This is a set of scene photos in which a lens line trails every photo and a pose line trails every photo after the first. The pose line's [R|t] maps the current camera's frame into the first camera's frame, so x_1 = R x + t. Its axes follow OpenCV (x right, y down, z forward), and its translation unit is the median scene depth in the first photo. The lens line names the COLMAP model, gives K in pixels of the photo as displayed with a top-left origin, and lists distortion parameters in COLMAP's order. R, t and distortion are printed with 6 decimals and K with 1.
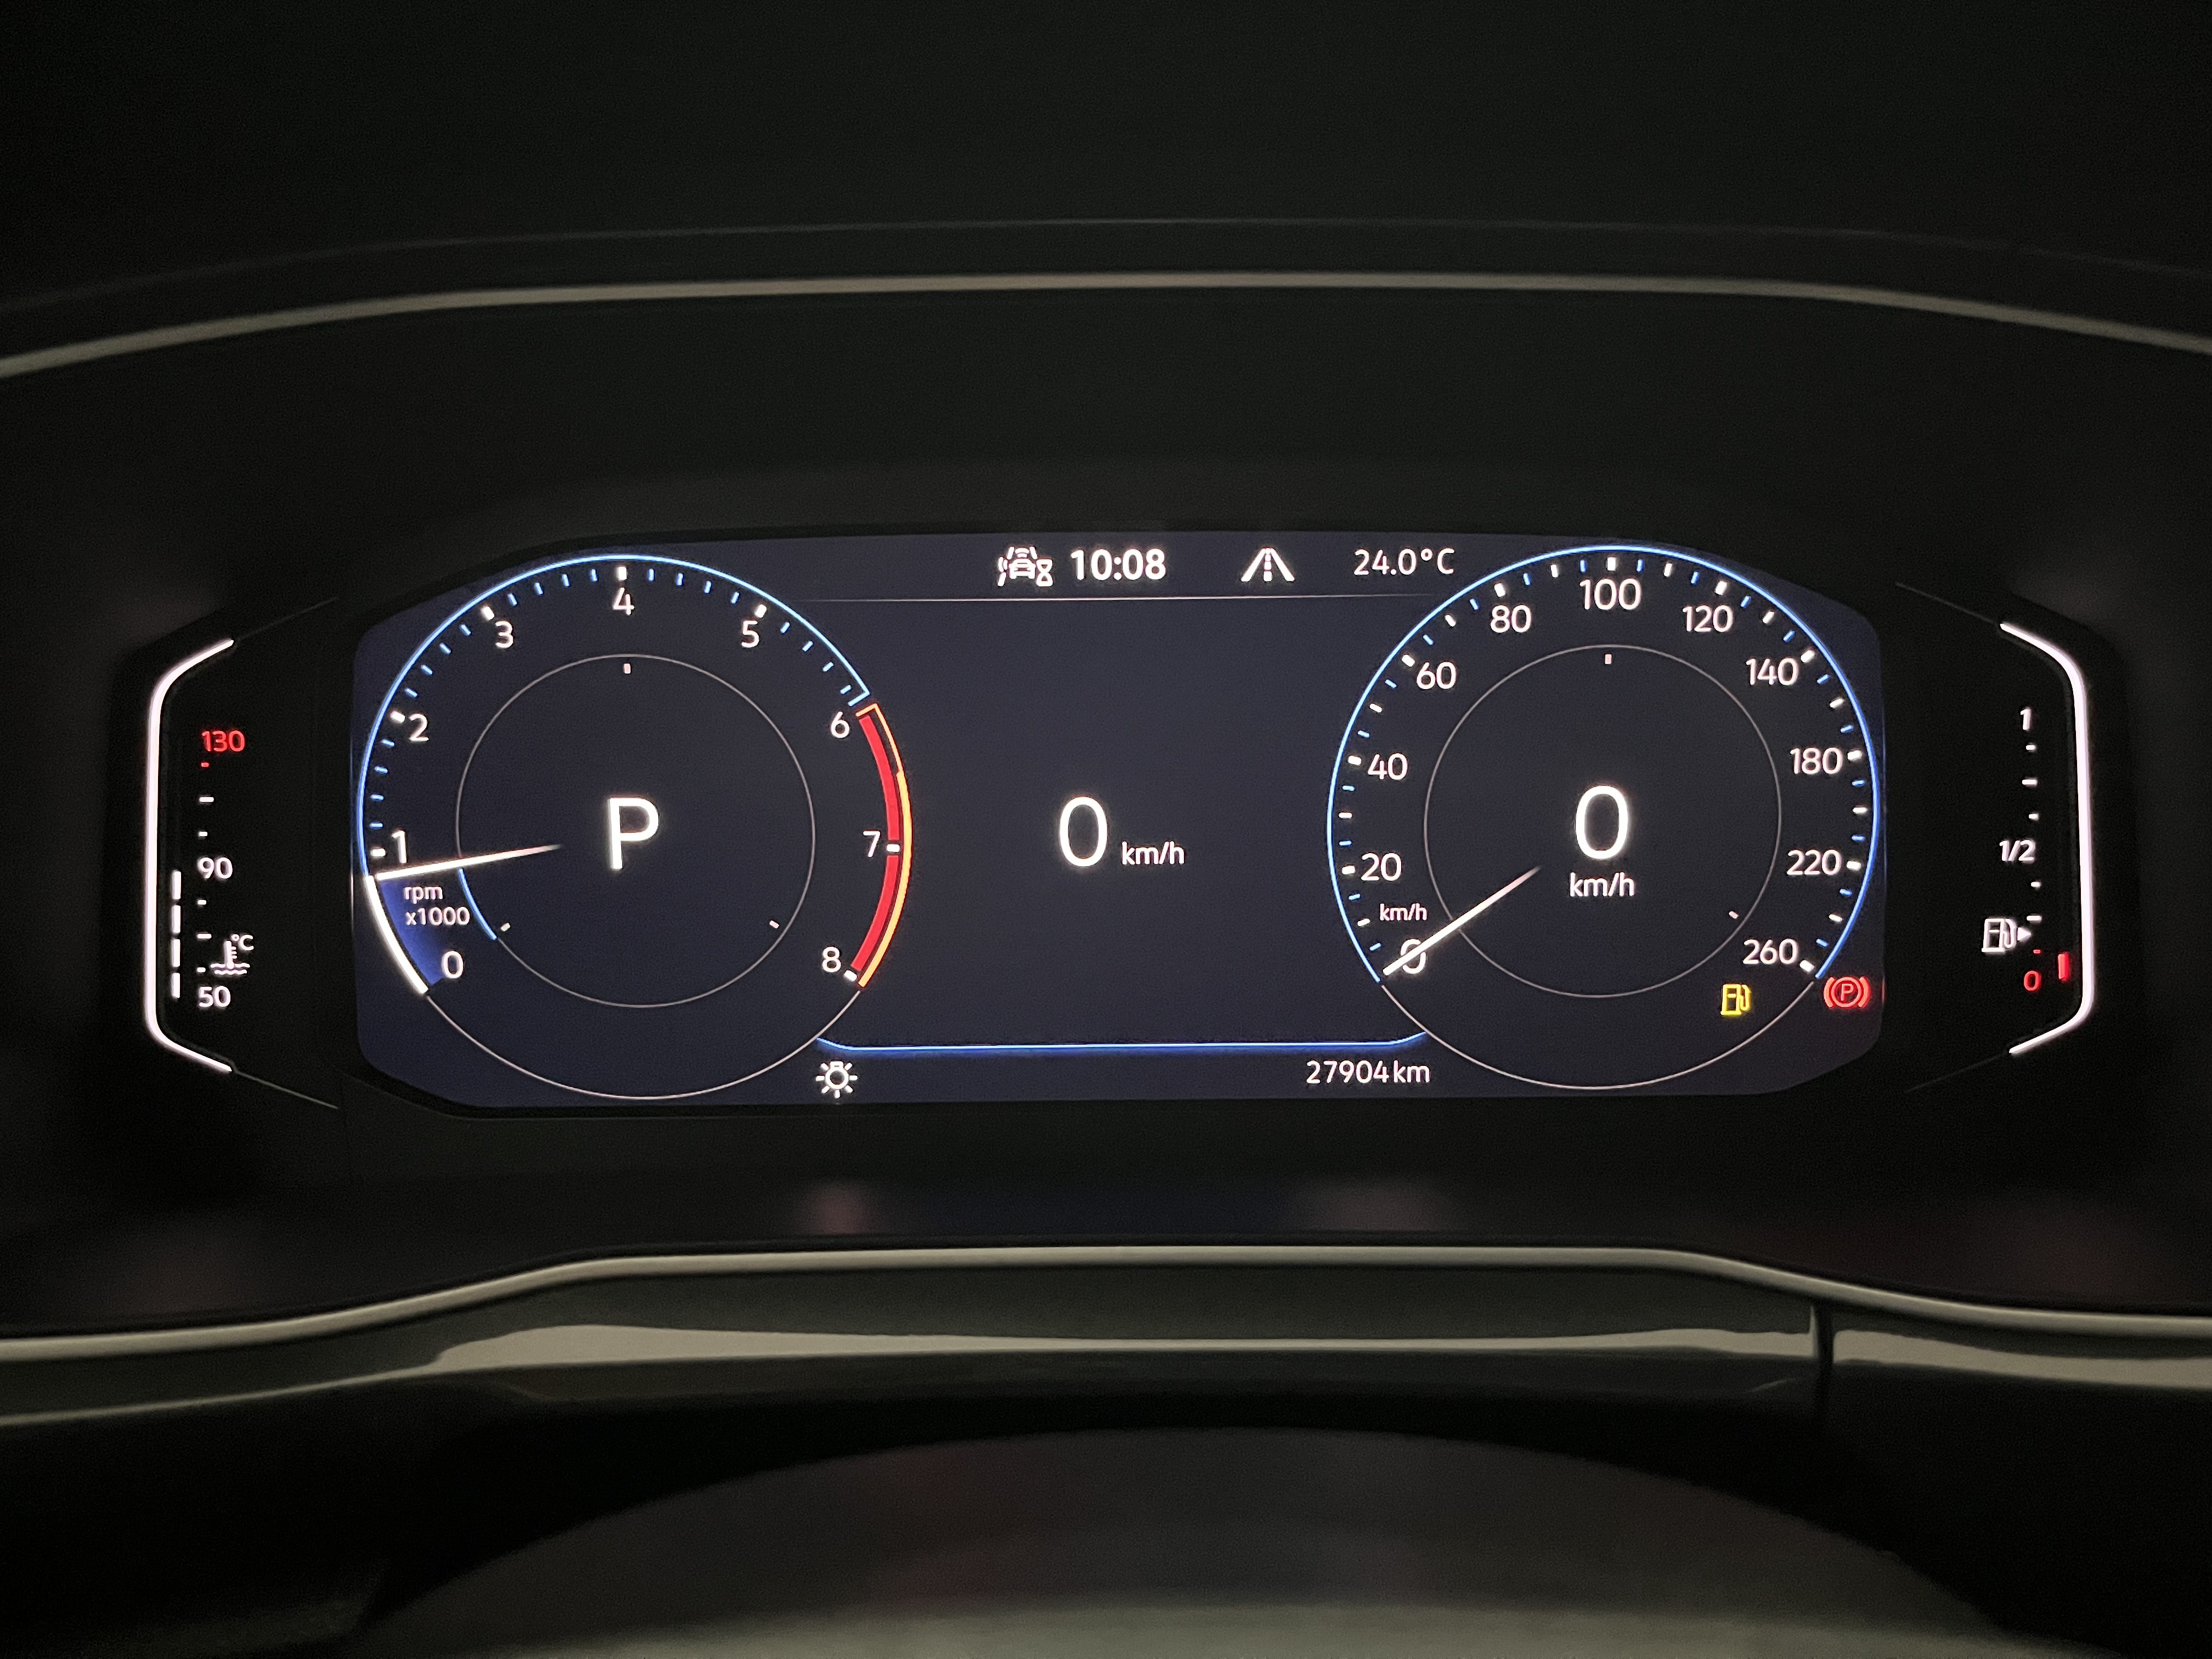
lens RADIAL K [[1686.7, 0, 1105.2], [0, 1686.7, 826.9], [0, 0, 1]] dist [0.037911, 0.004116]
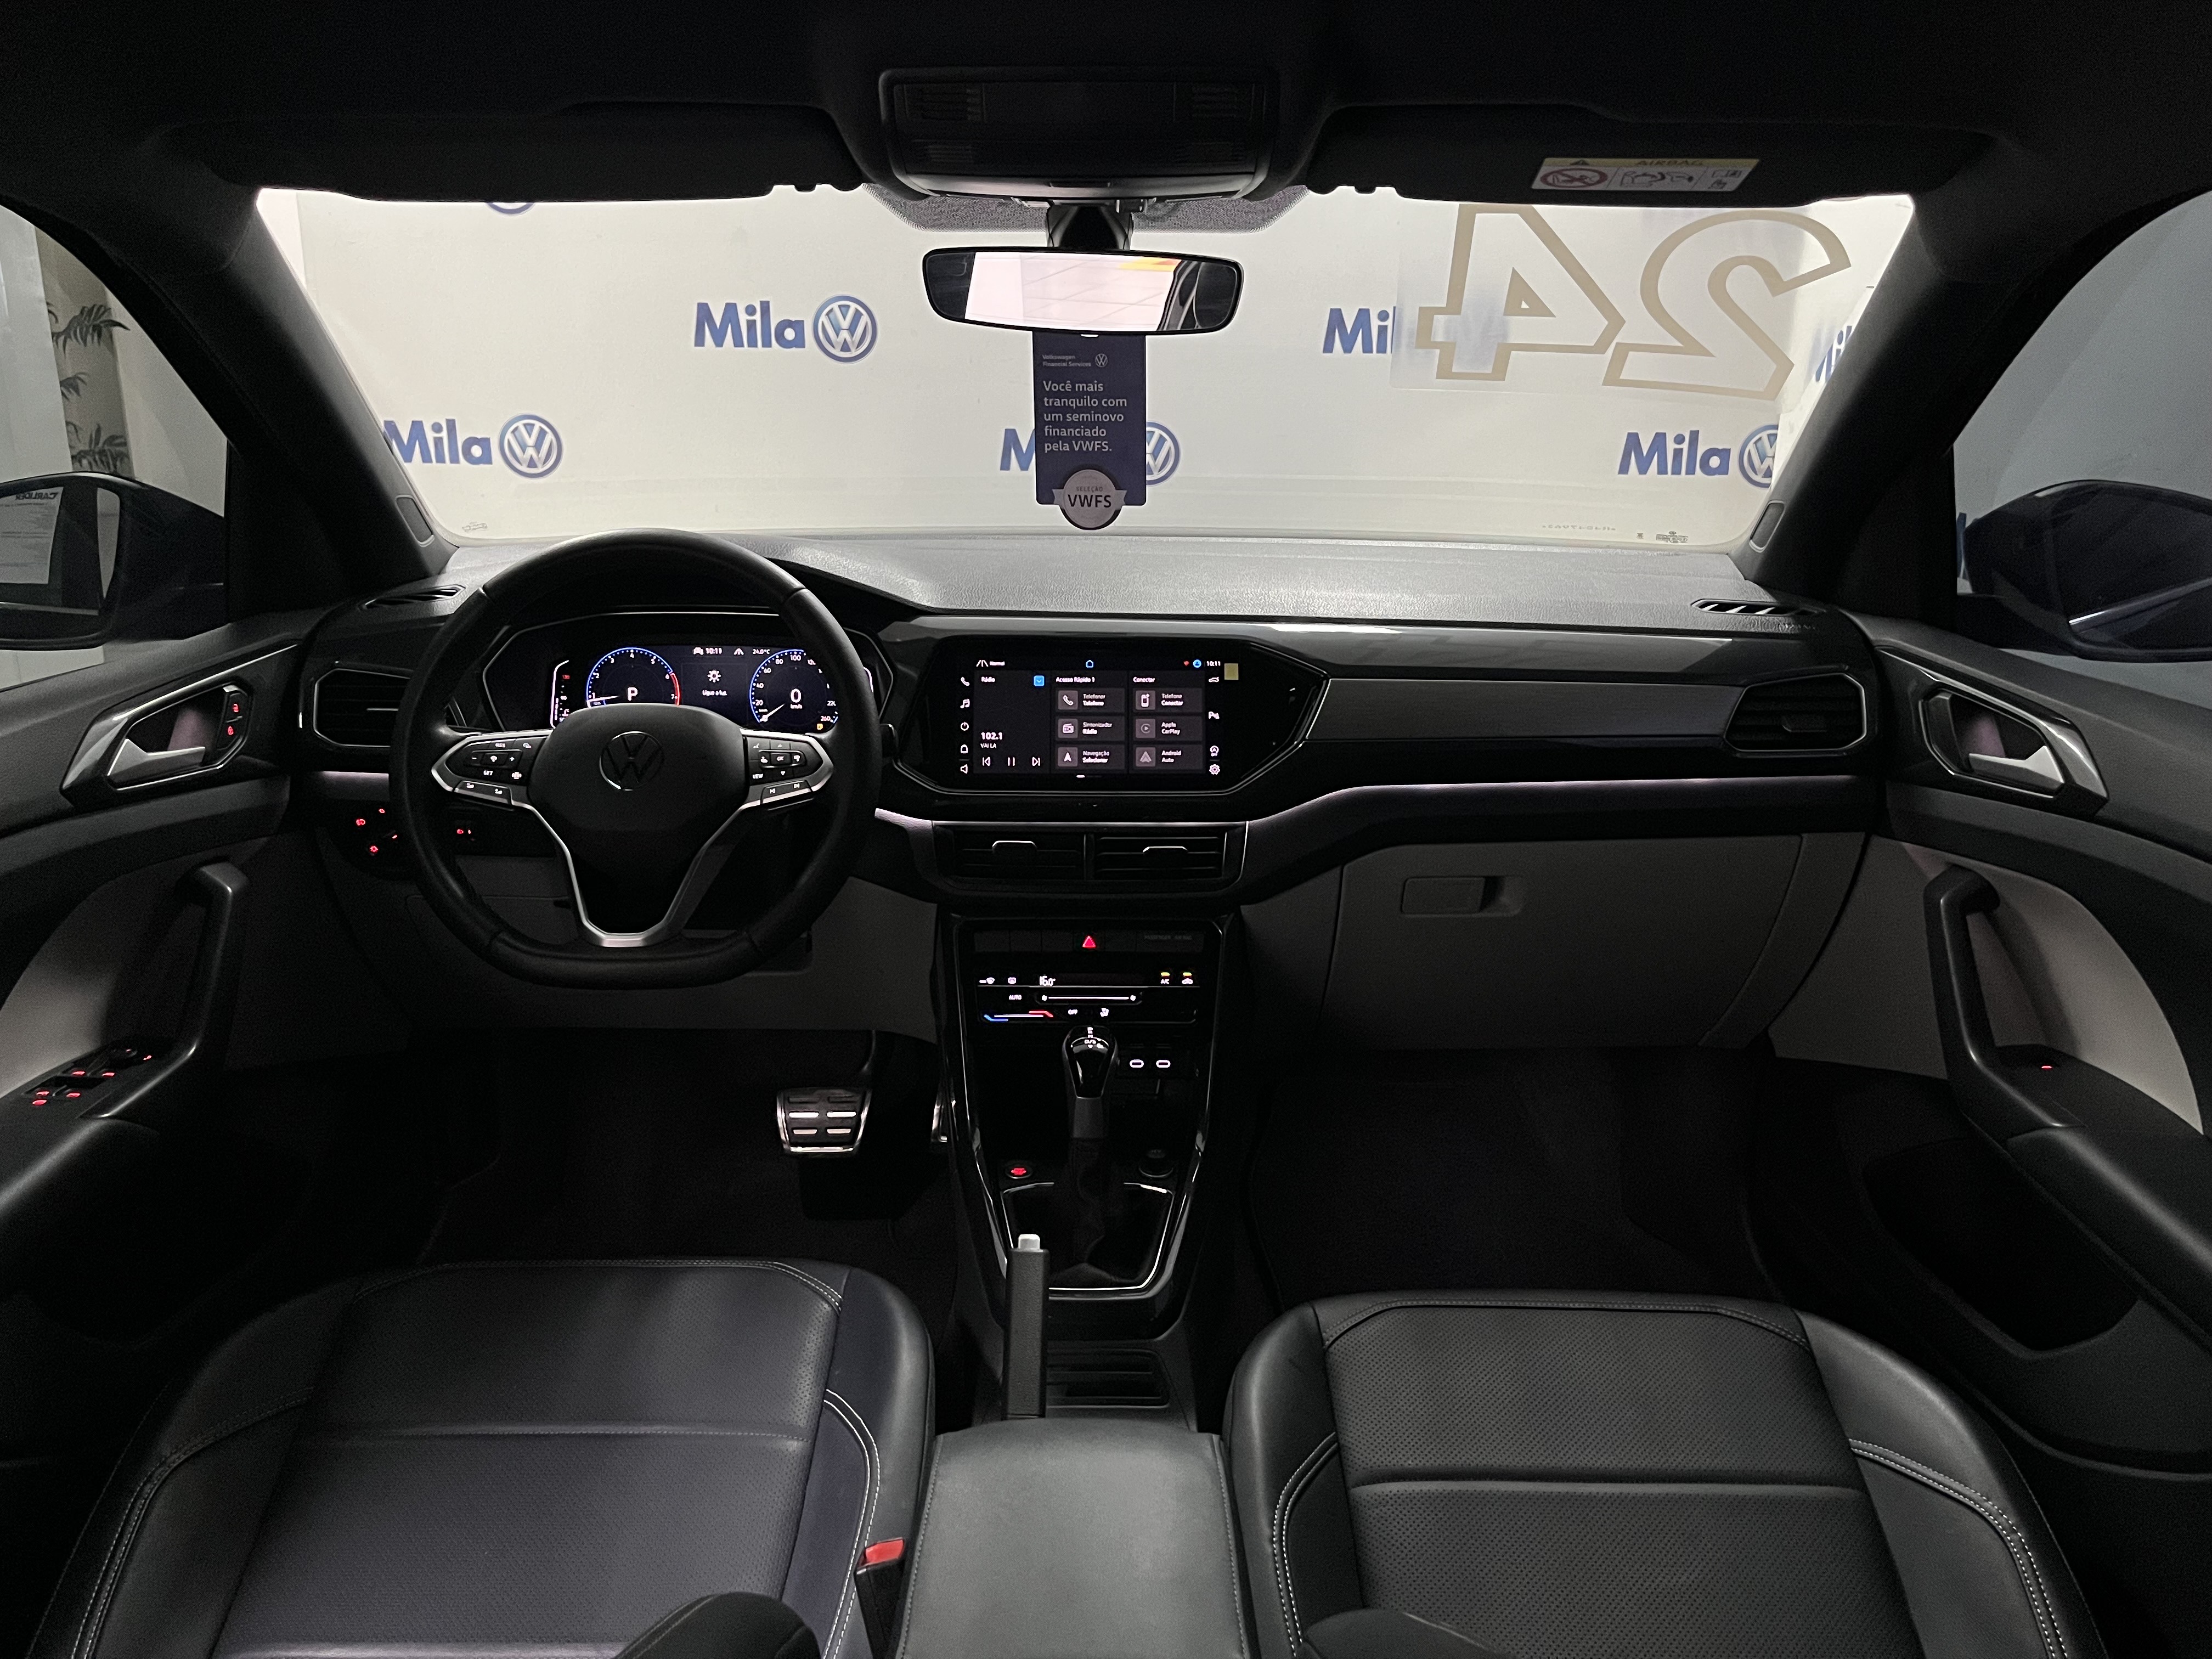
lens RADIAL K [[1686.7, 0, 1106.7], [0, 1686.7, 832.3], [0, 0, 1]] dist [0.037911, 0.004116]
pose [[0.999723, 0.018287, 0.014795, 1.330272], [-0.017572, 0.998738, -0.047060, 0.751694], [-0.015637, 0.046787, 0.998783, -5.030312]]
